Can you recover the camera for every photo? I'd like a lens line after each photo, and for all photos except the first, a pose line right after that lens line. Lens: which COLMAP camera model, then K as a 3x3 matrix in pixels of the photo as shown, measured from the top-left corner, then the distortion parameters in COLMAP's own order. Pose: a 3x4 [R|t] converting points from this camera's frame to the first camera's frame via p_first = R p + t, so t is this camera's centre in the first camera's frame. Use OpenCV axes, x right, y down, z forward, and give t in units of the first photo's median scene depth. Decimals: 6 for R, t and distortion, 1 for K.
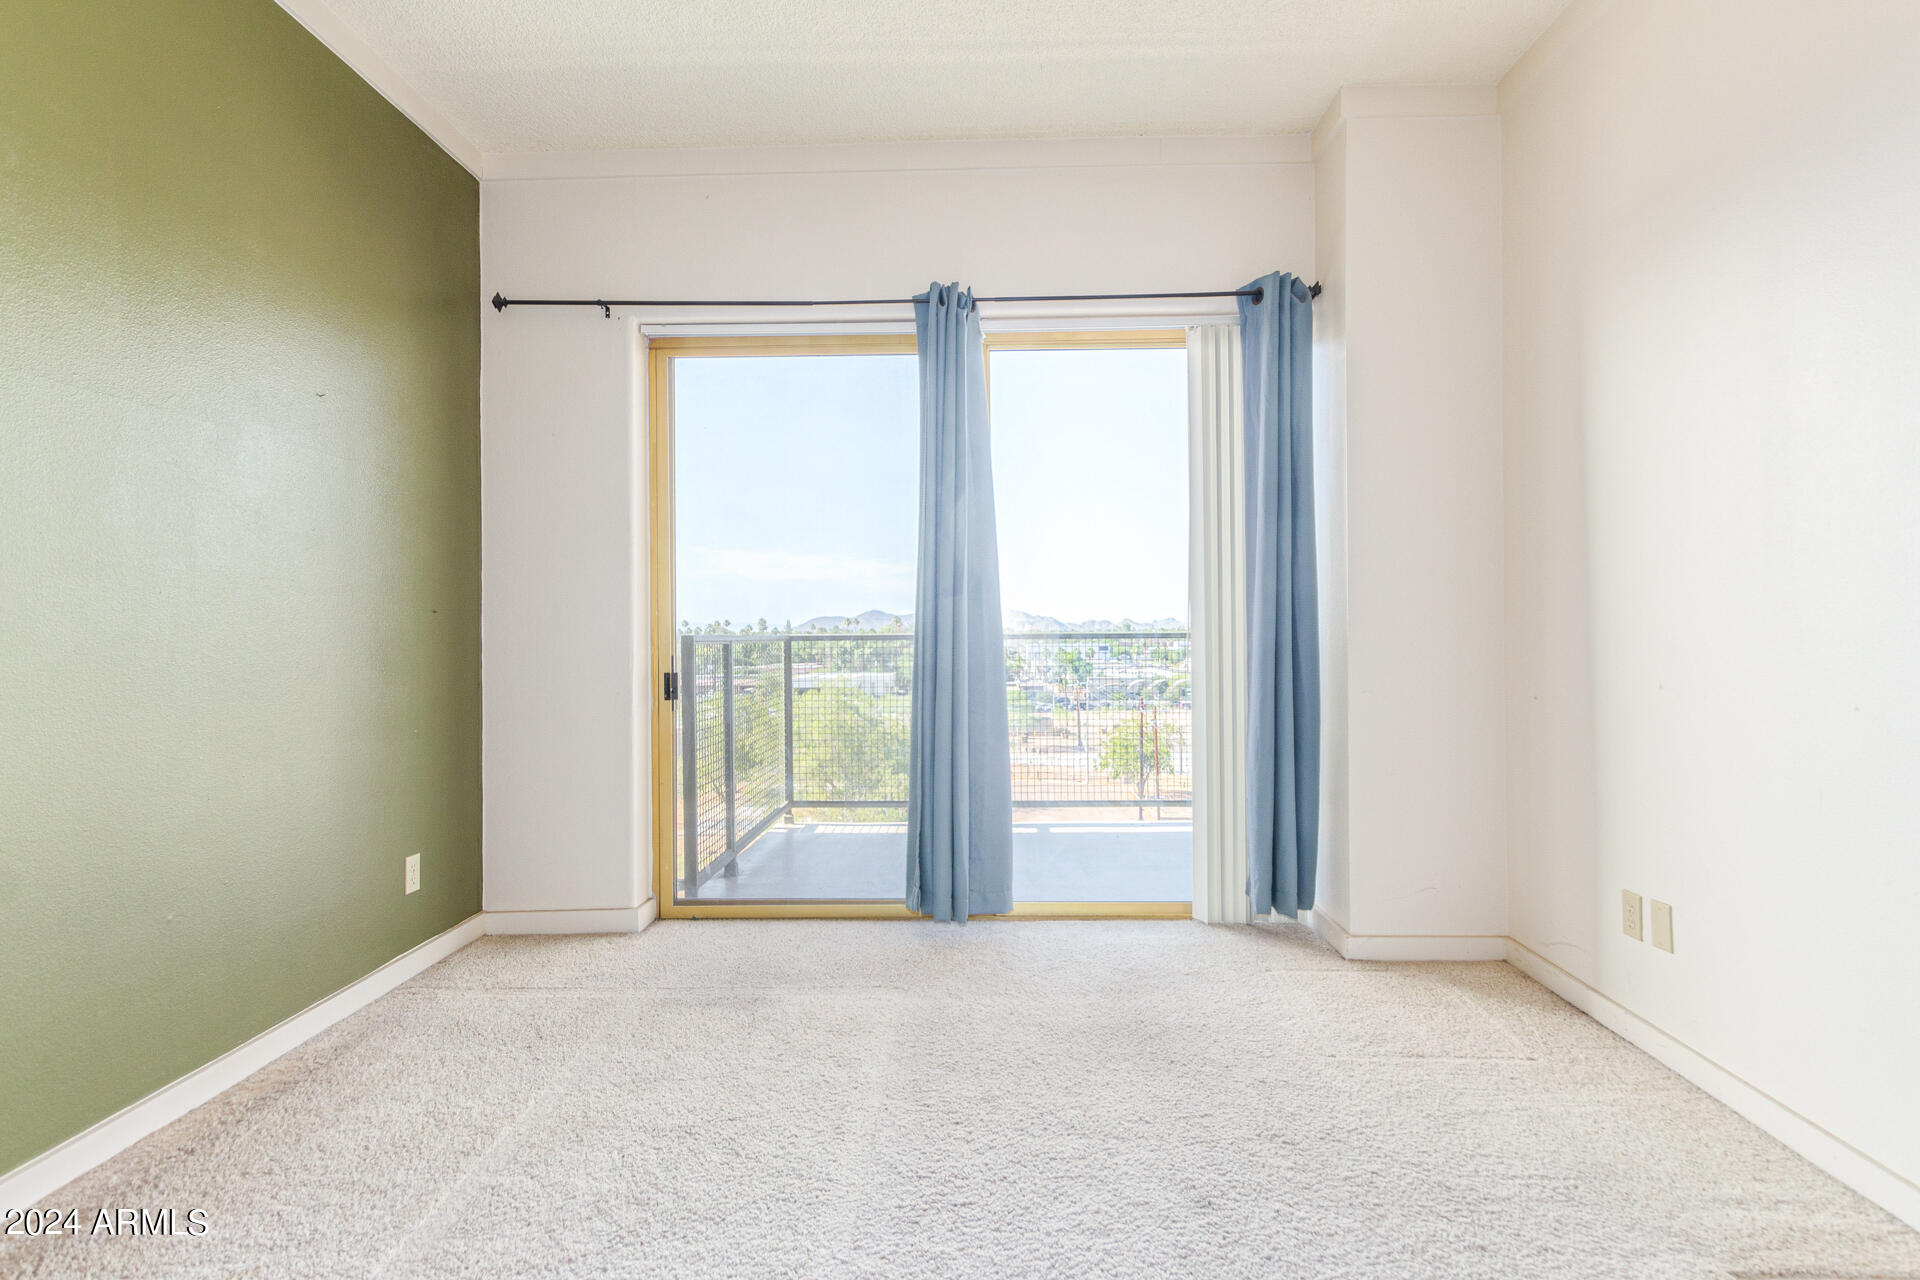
lens RADIAL K [[946.1, 0, 953.6], [0, 946.1, 623.5], [0, 0, 1]] dist [0.012732, -0.000186]
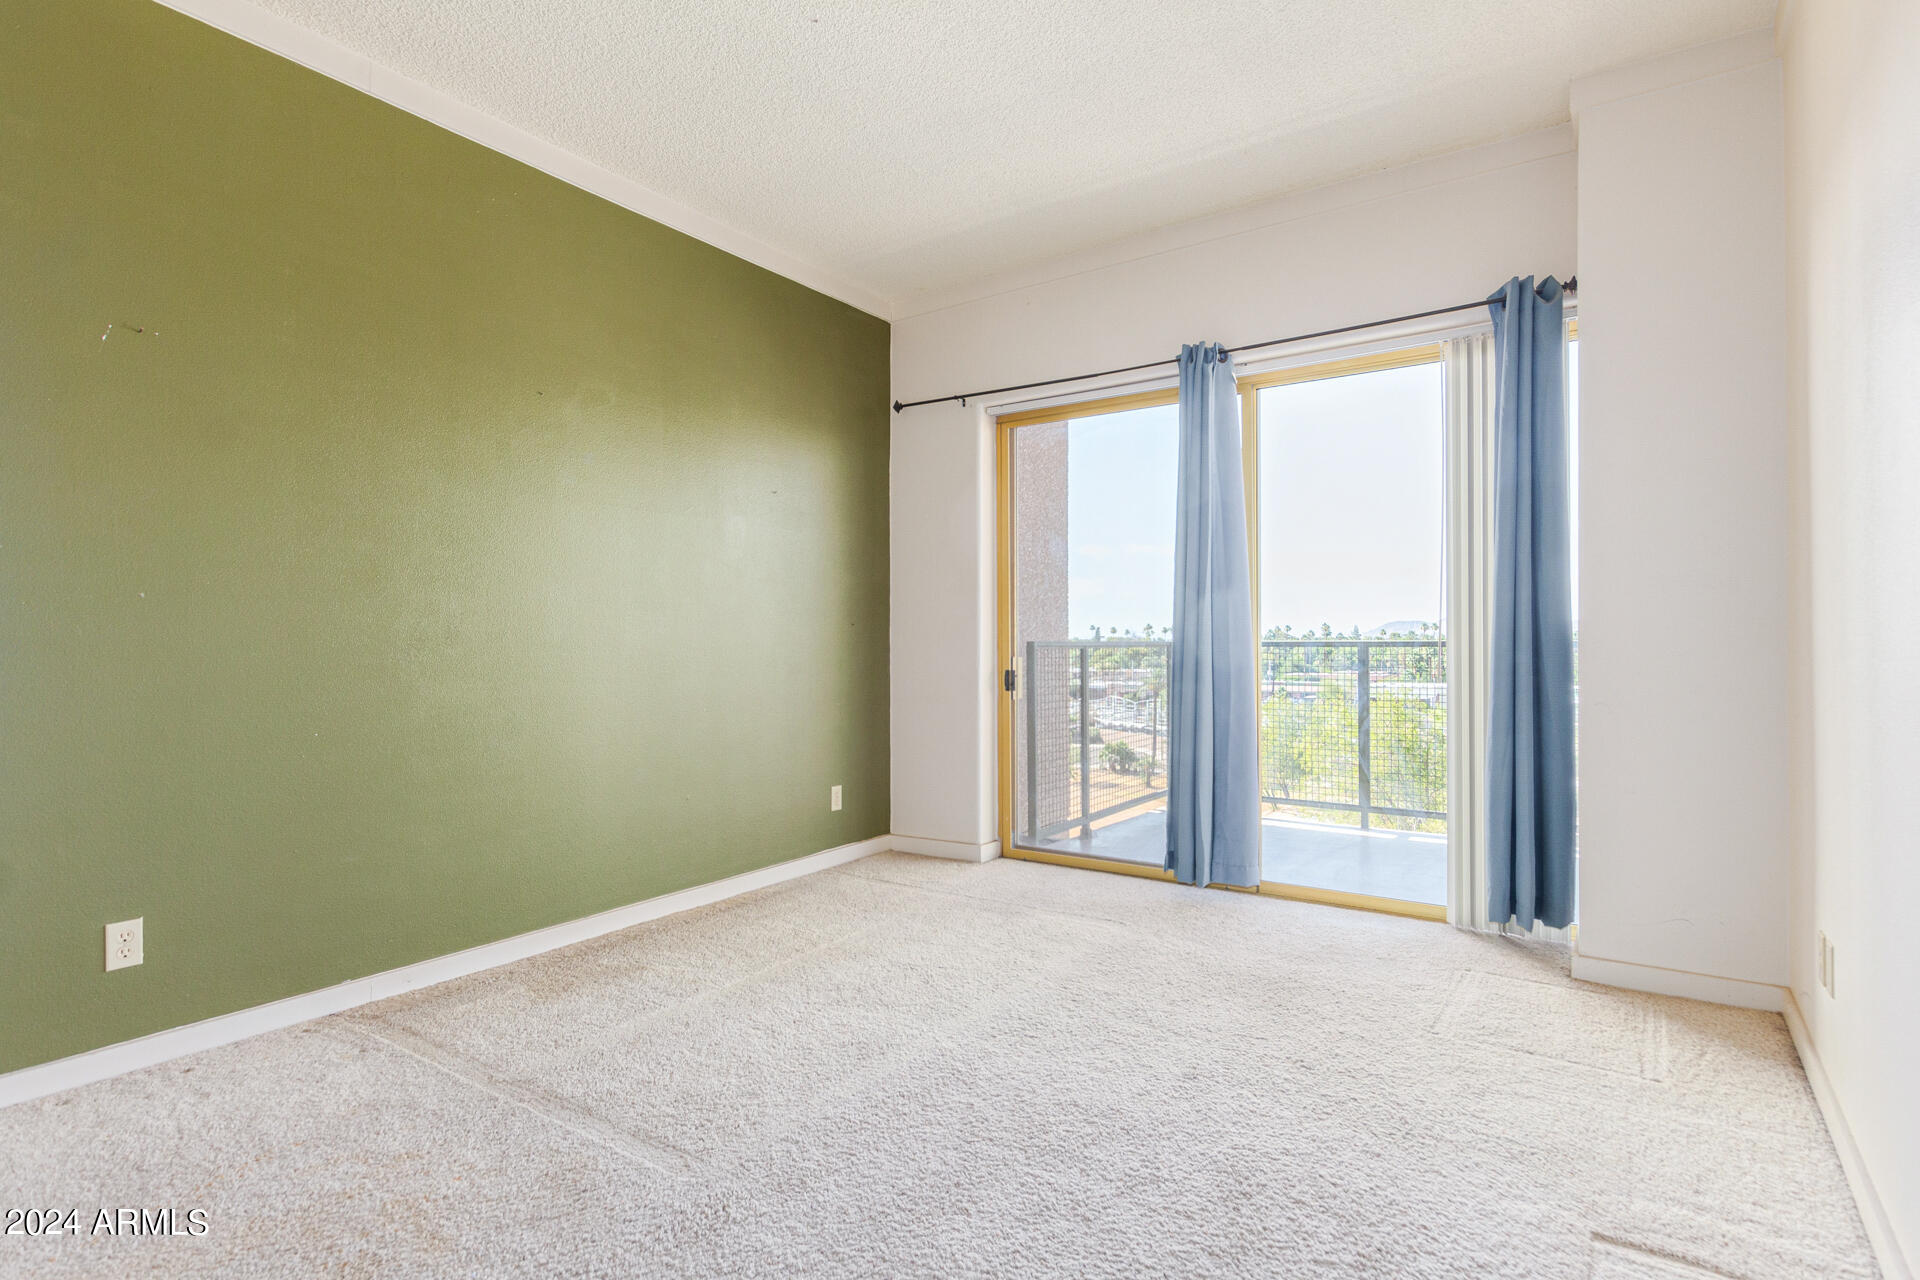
lens RADIAL K [[946.1, 0, 953.6], [0, 946.1, 623.5], [0, 0, 1]] dist [0.012732, -0.000186]
pose [[0.837329, -0.005582, -0.546670, 0.378538], [0.002718, 0.999978, -0.006048, -0.004365], [0.546692, 0.003578, 0.837326, -0.147317]]
